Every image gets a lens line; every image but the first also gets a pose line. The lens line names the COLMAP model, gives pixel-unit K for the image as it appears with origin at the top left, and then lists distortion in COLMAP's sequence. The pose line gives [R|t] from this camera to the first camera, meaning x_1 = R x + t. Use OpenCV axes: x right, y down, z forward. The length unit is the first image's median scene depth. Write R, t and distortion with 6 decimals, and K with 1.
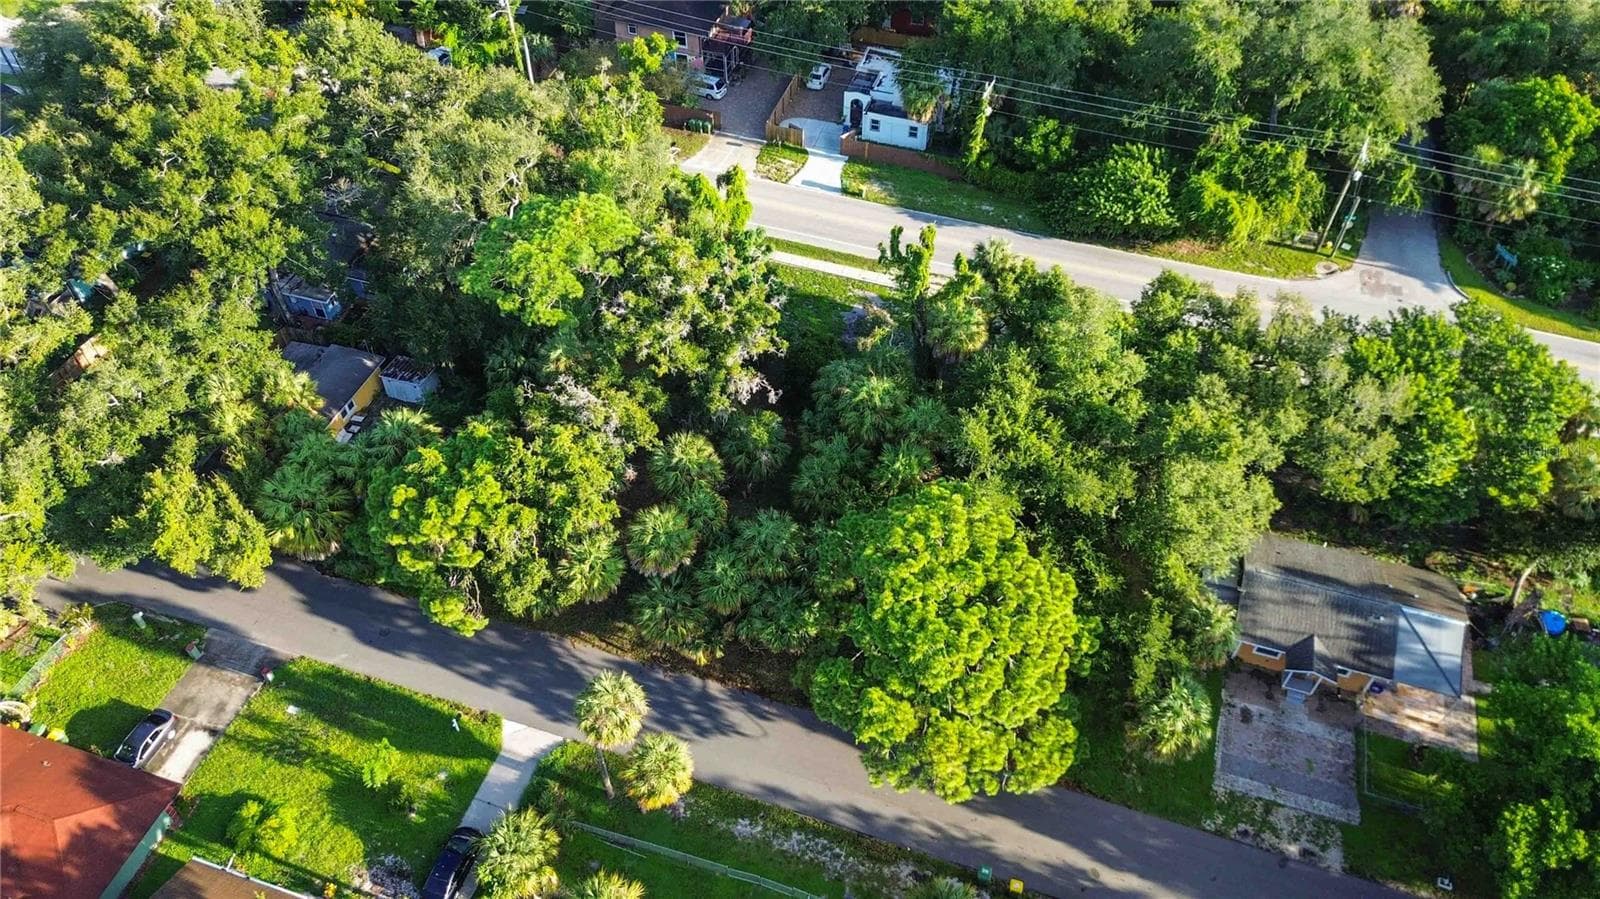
lens RADIAL K [[1136.5, 0, 795.7], [0, 1136.5, 447.5], [0, 0, 1]] dist [0.065828, -0.058538]
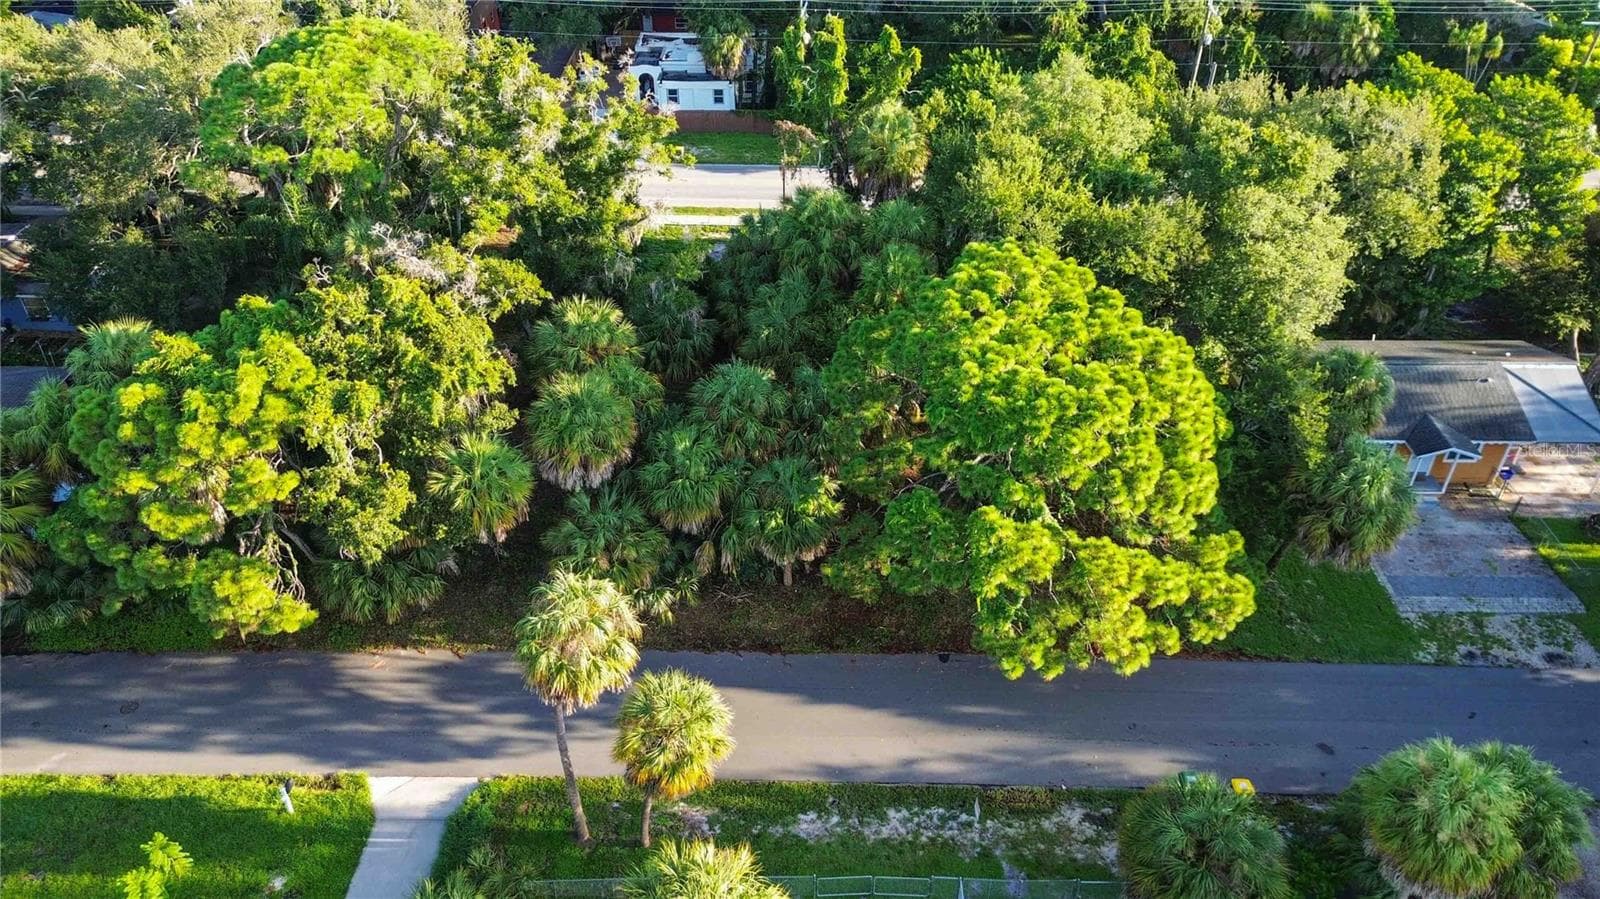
lens RADIAL K [[1136.5, 0, 795.7], [0, 1136.5, 447.5], [0, 0, 1]] dist [0.065828, -0.058538]
pose [[0.954230, -0.181983, 0.237336, -0.149174], [0.225174, 0.959432, -0.169665, 0.218523], [-0.196831, 0.215341, 0.956497, 0.333086]]
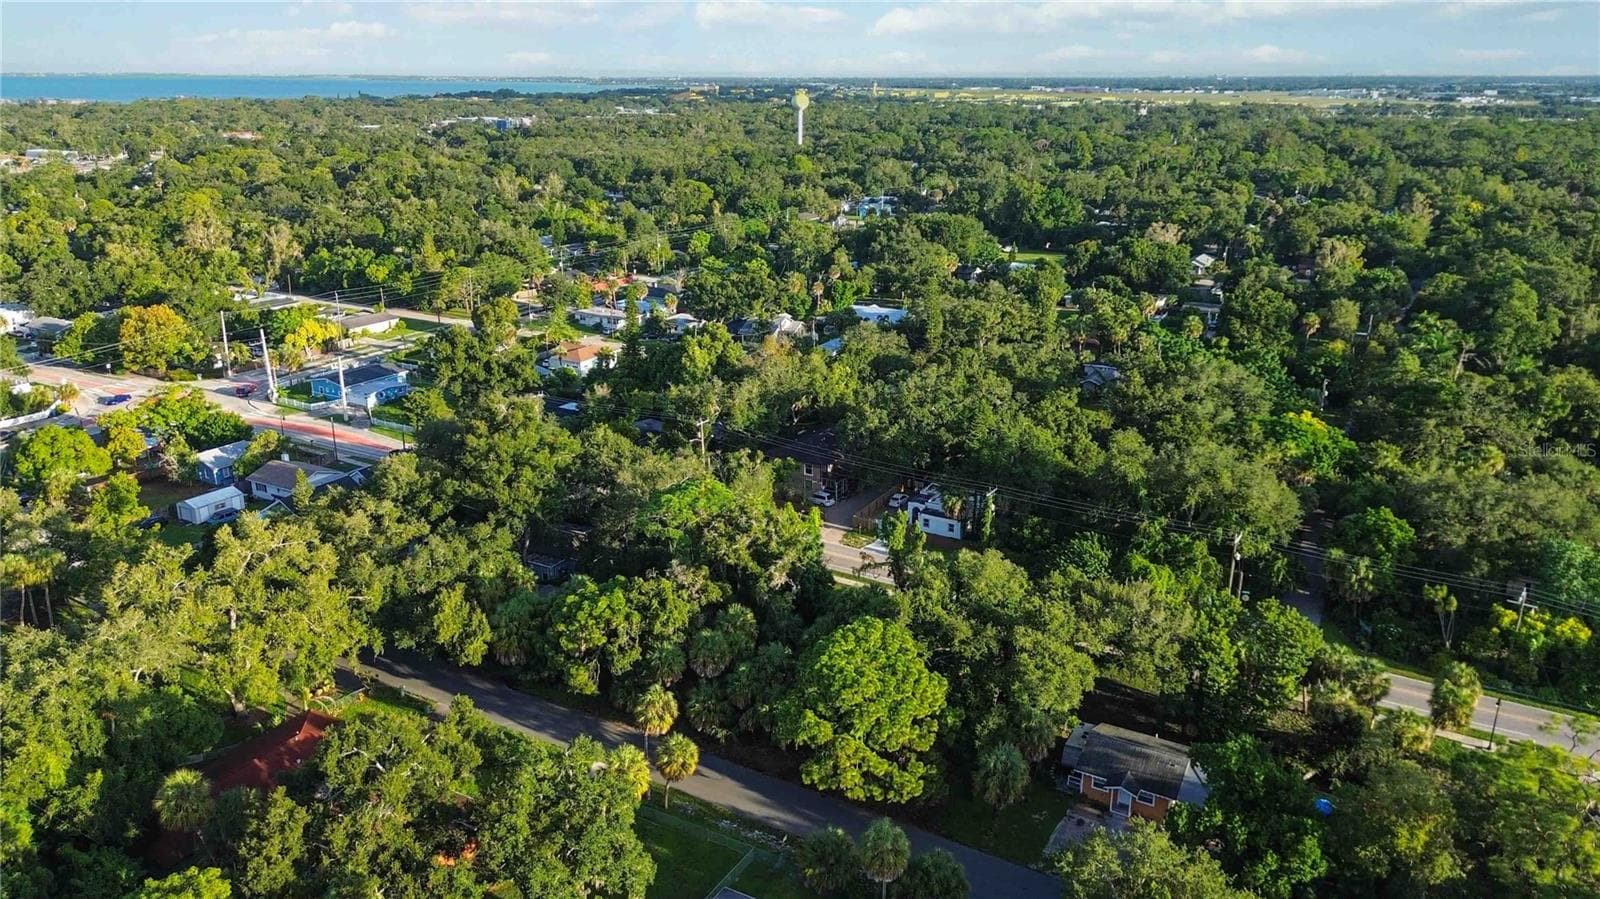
lens RADIAL K [[1144.6, 0, 800.0], [0, 1144.6, 449.5], [0, 0, 1]] dist [0.125299, -0.190854]
pose [[0.979138, 0.063664, -0.192965, 0.296245], [-0.149831, 0.867684, -0.473999, 0.566376], [0.137256, 0.493023, 0.859121, -0.533315]]
